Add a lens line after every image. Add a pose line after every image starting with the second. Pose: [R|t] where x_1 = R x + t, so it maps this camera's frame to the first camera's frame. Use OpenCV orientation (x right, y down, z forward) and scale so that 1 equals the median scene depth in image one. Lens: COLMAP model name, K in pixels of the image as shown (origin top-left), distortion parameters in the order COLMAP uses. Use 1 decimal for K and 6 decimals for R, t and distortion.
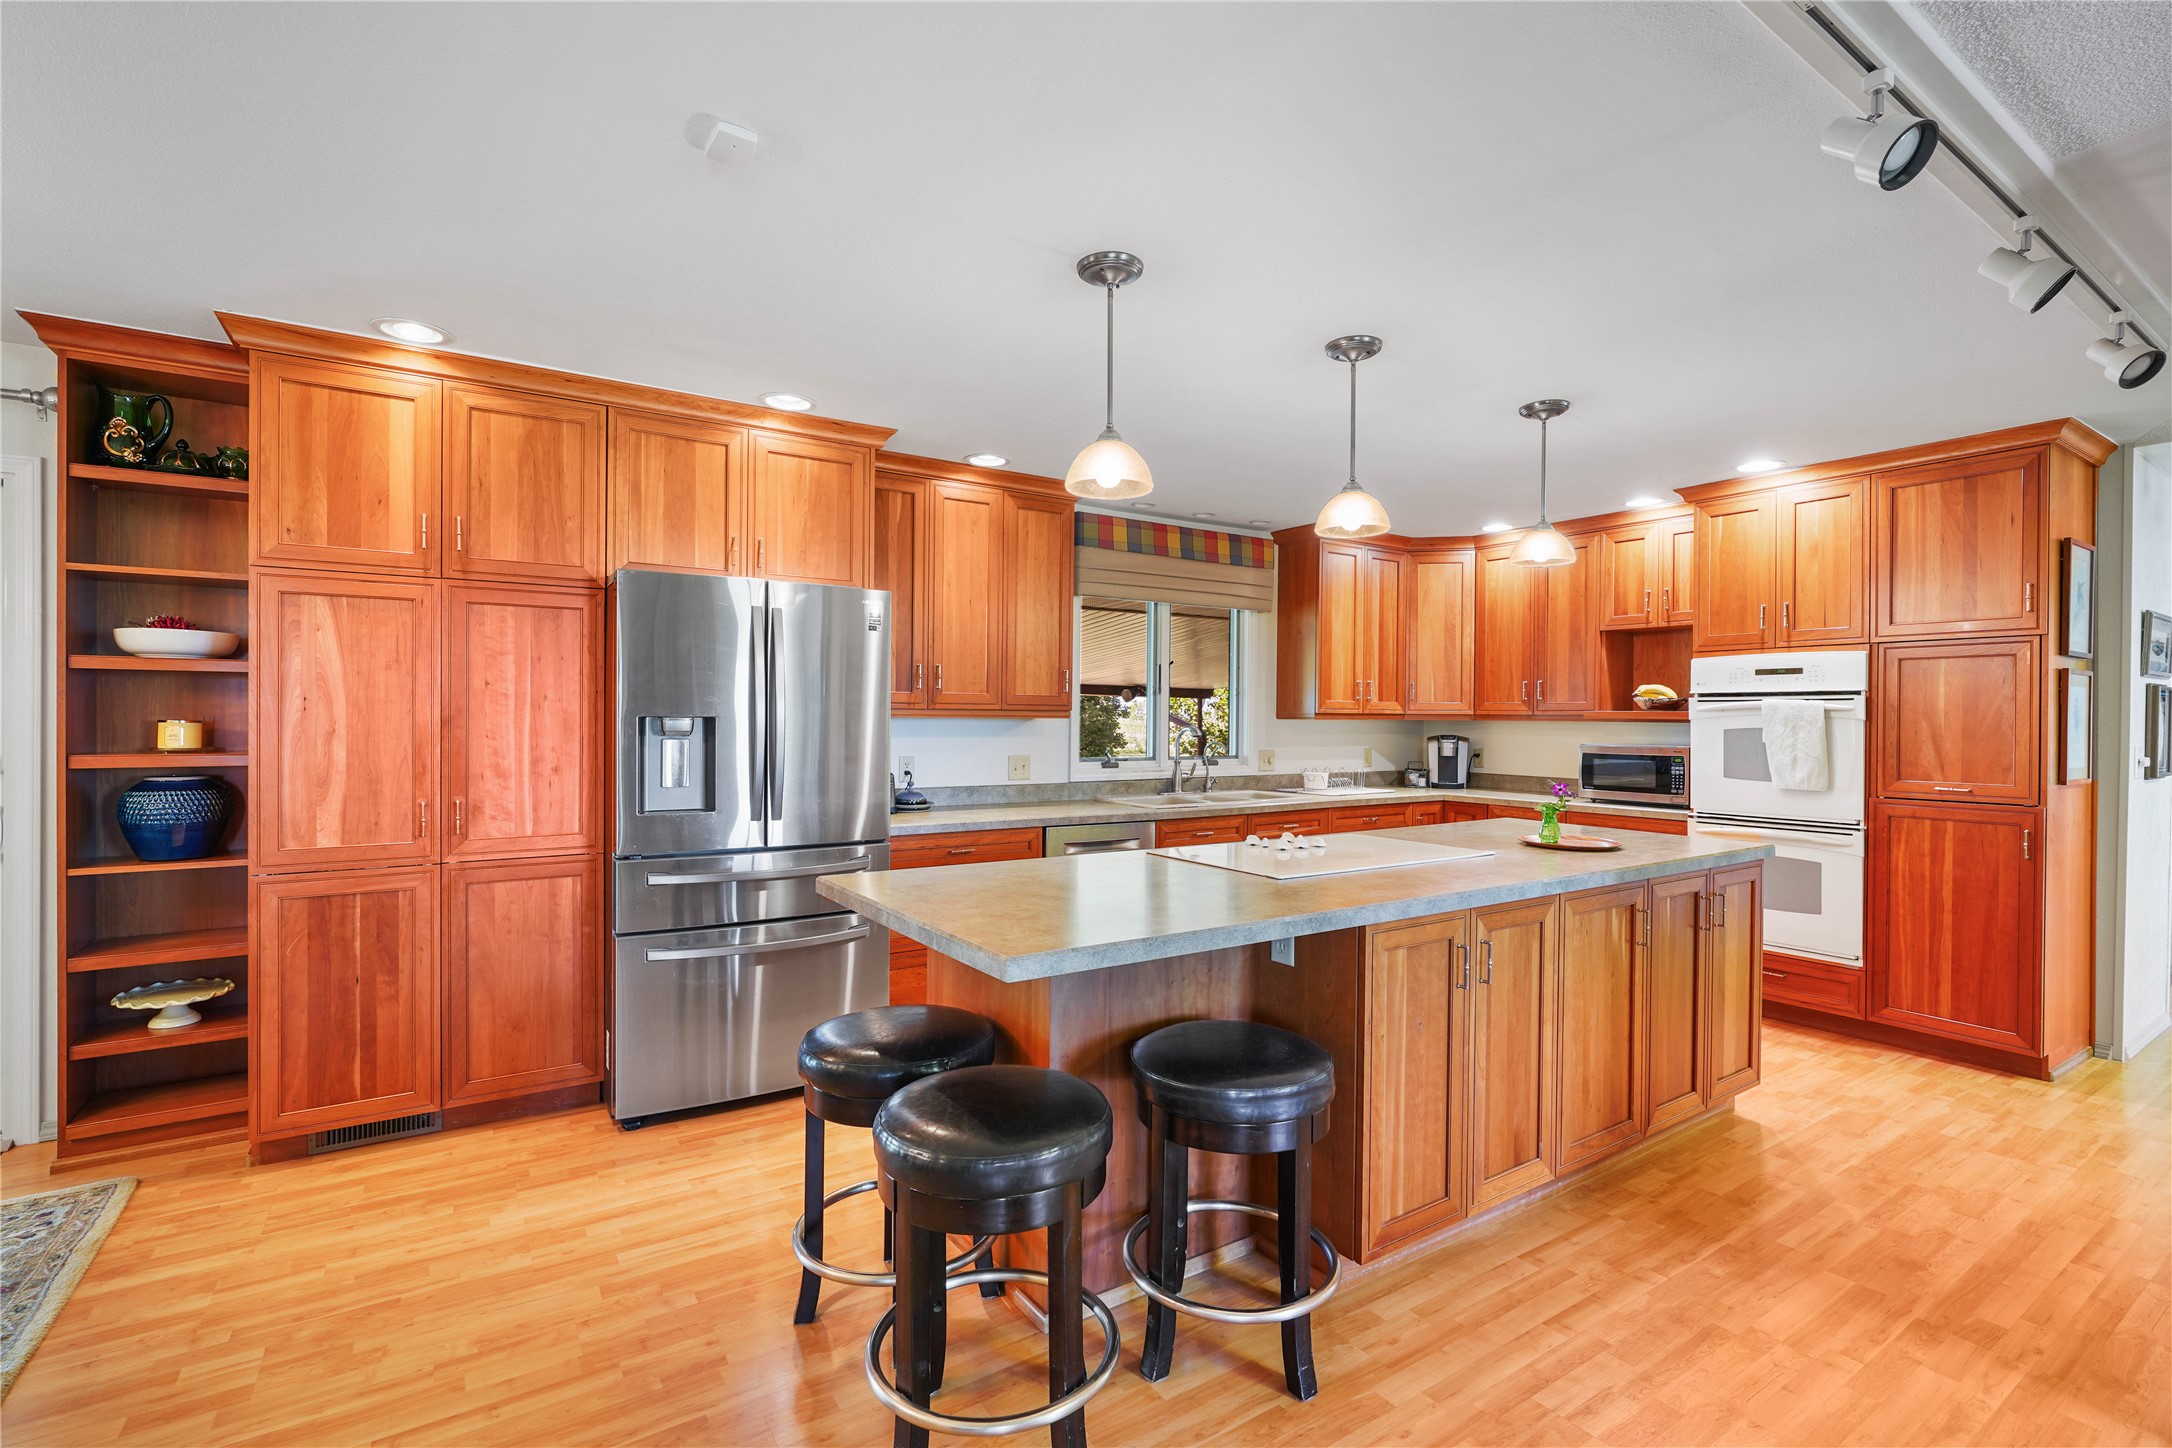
lens RADIAL K [[970.1, 0, 1086.0], [0, 970.1, 724.0], [0, 0, 1]] dist [-0.020586, 0.010907]
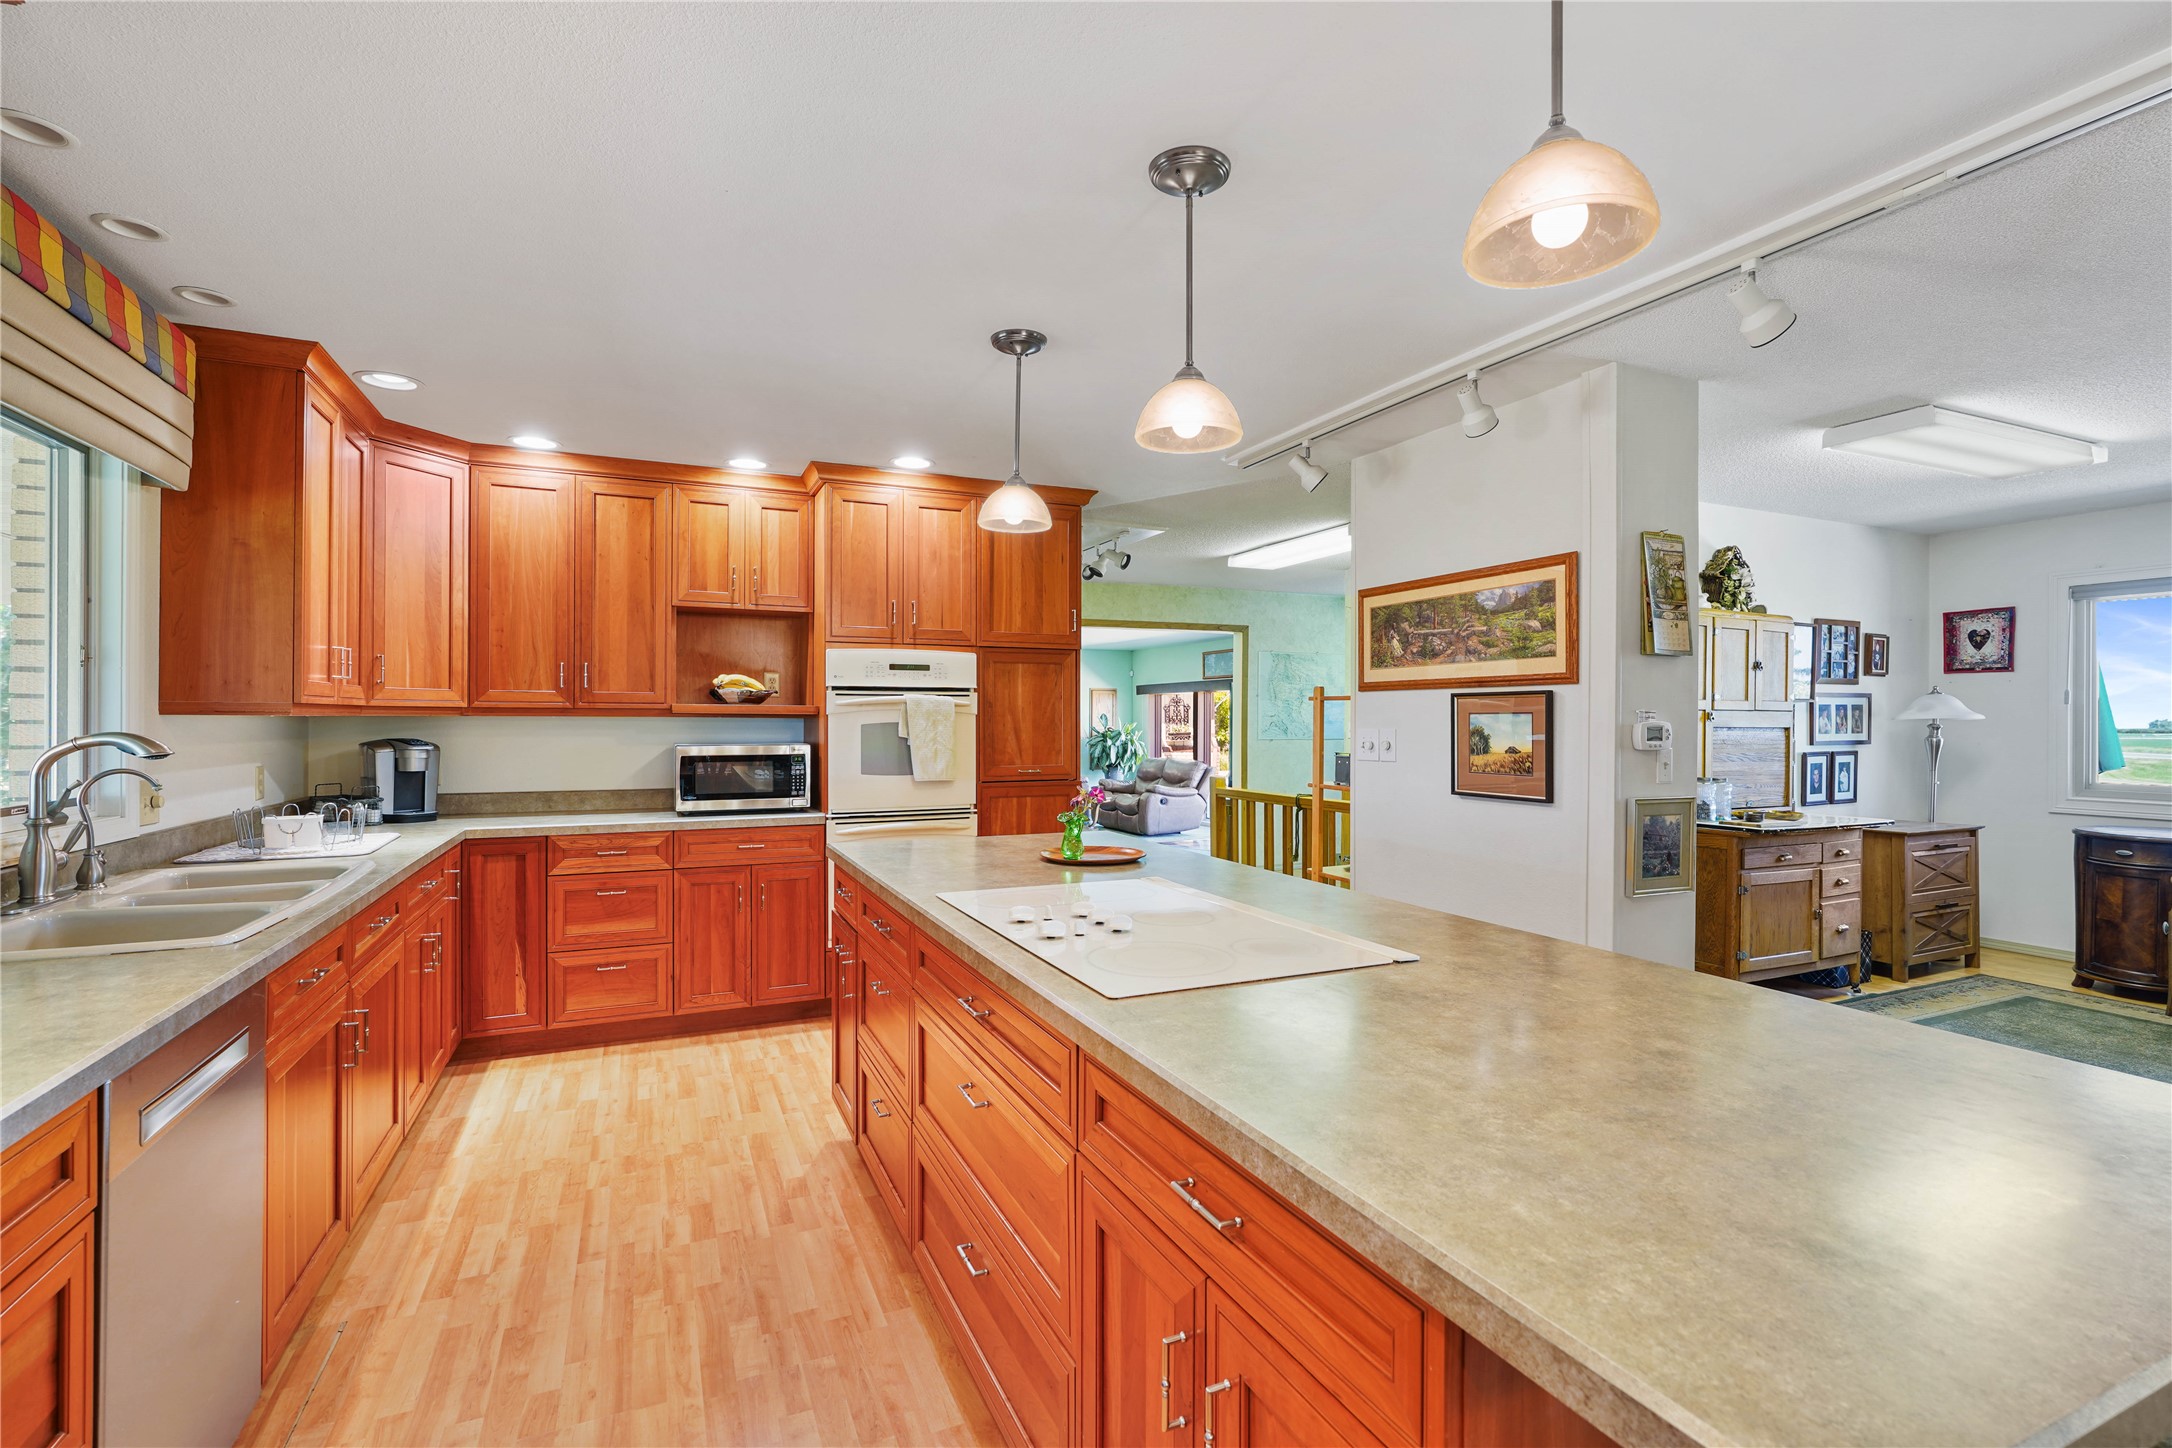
lens RADIAL K [[970.1, 0, 1086.0], [0, 970.1, 724.0], [0, 0, 1]] dist [-0.020586, 0.010907]
pose [[0.158196, -0.013016, 0.987322, -0.224230], [0.004694, 0.999912, 0.012430, -0.004997], [-0.987397, 0.002668, 0.158243, 0.535167]]
